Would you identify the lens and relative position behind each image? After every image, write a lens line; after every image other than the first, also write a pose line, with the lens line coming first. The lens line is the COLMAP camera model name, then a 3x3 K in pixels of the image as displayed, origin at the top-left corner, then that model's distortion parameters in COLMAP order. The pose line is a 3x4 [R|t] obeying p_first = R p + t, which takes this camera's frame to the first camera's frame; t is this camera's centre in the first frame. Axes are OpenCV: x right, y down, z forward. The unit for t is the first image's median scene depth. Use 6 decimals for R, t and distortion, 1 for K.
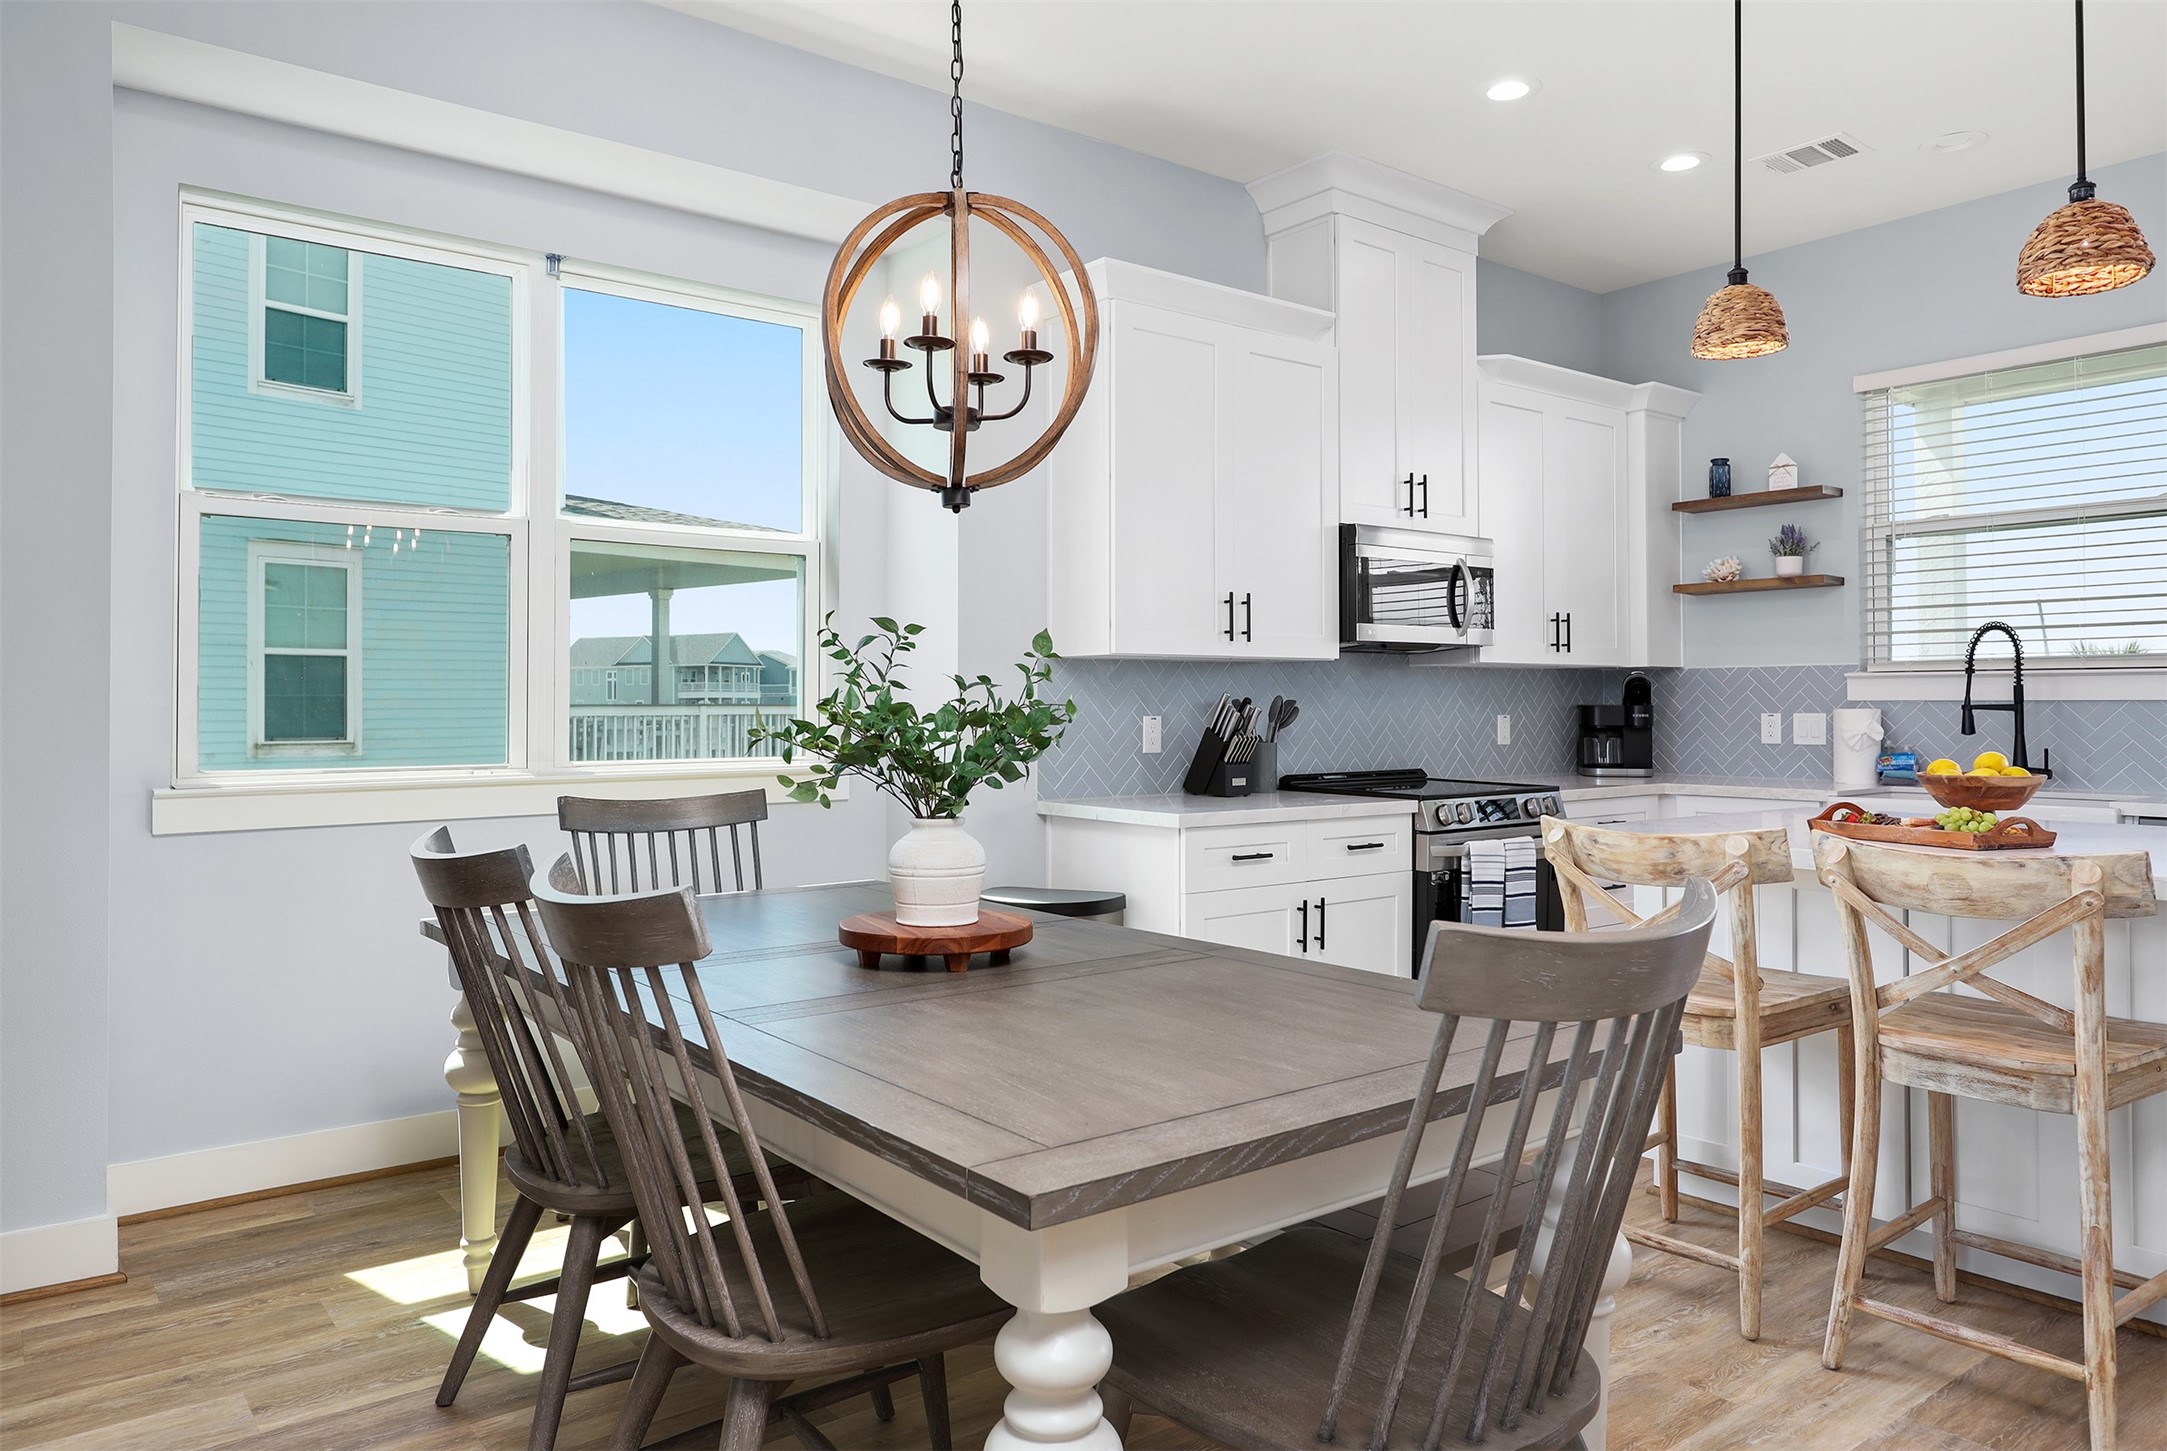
lens RADIAL K [[1439.3, 0, 1082.0], [0, 1439.3, 706.6], [0, 0, 1]] dist [0.018674, 0.003380]
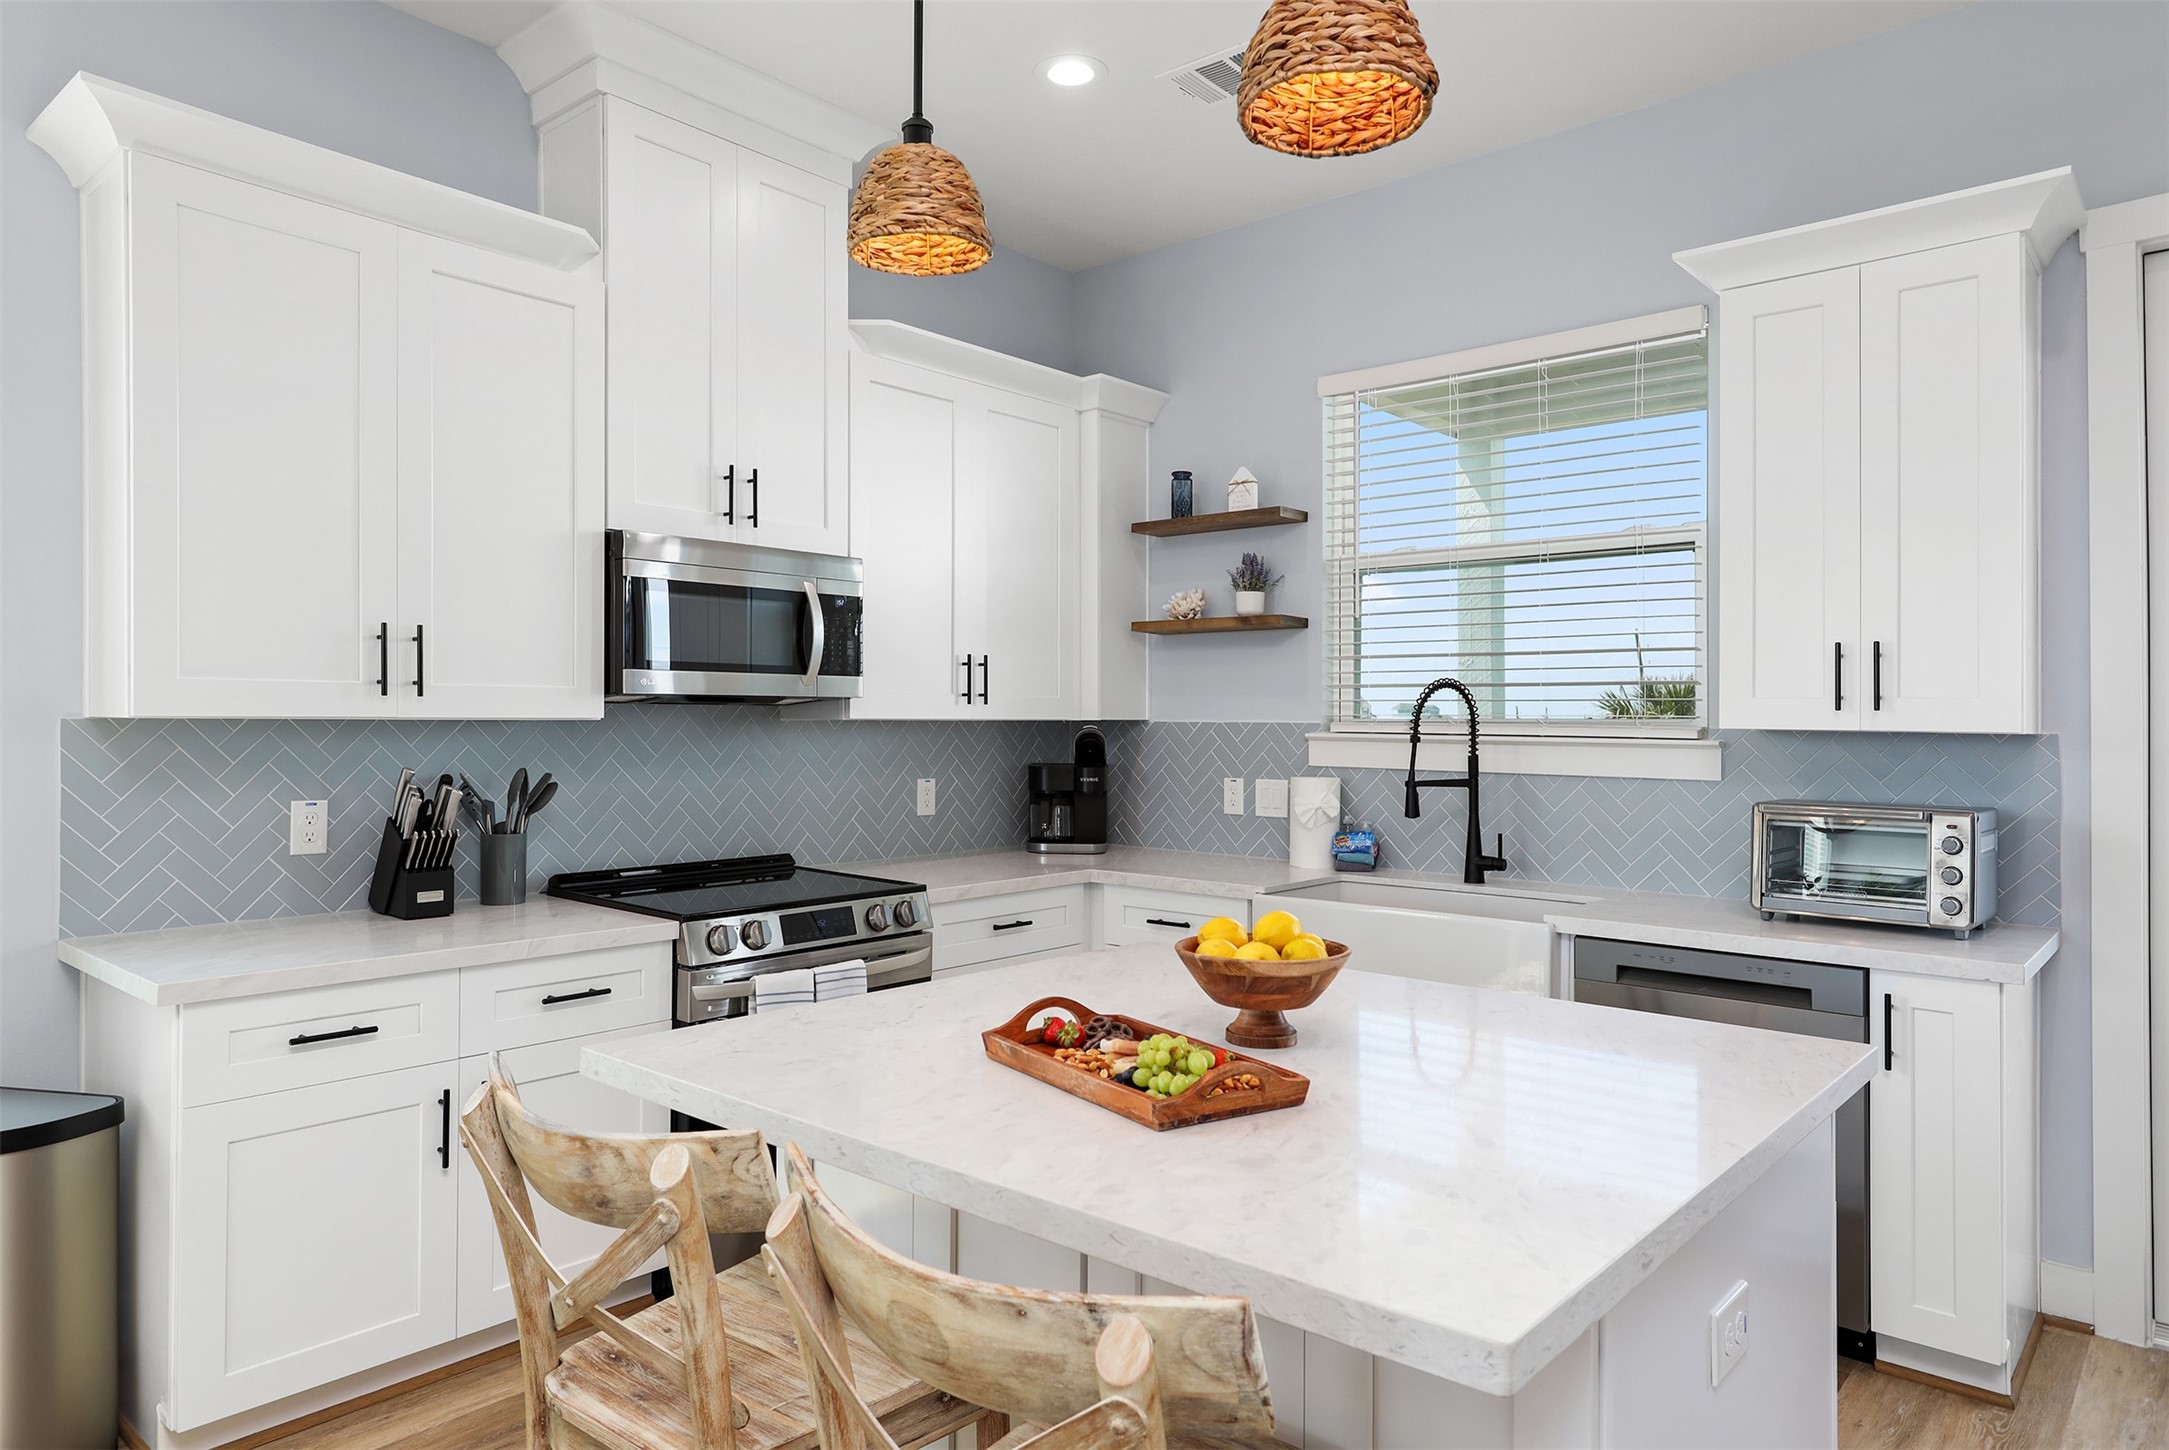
lens RADIAL K [[1351.8, 0, 1084.9], [0, 1351.8, 729.8], [0, 0, 1]] dist [0.011840, 0.000672]
pose [[0.981980, 0.004606, 0.188927, 0.256833], [-0.006176, 0.999951, 0.007722, -0.030443], [-0.188882, -0.008750, 0.981961, 0.260581]]
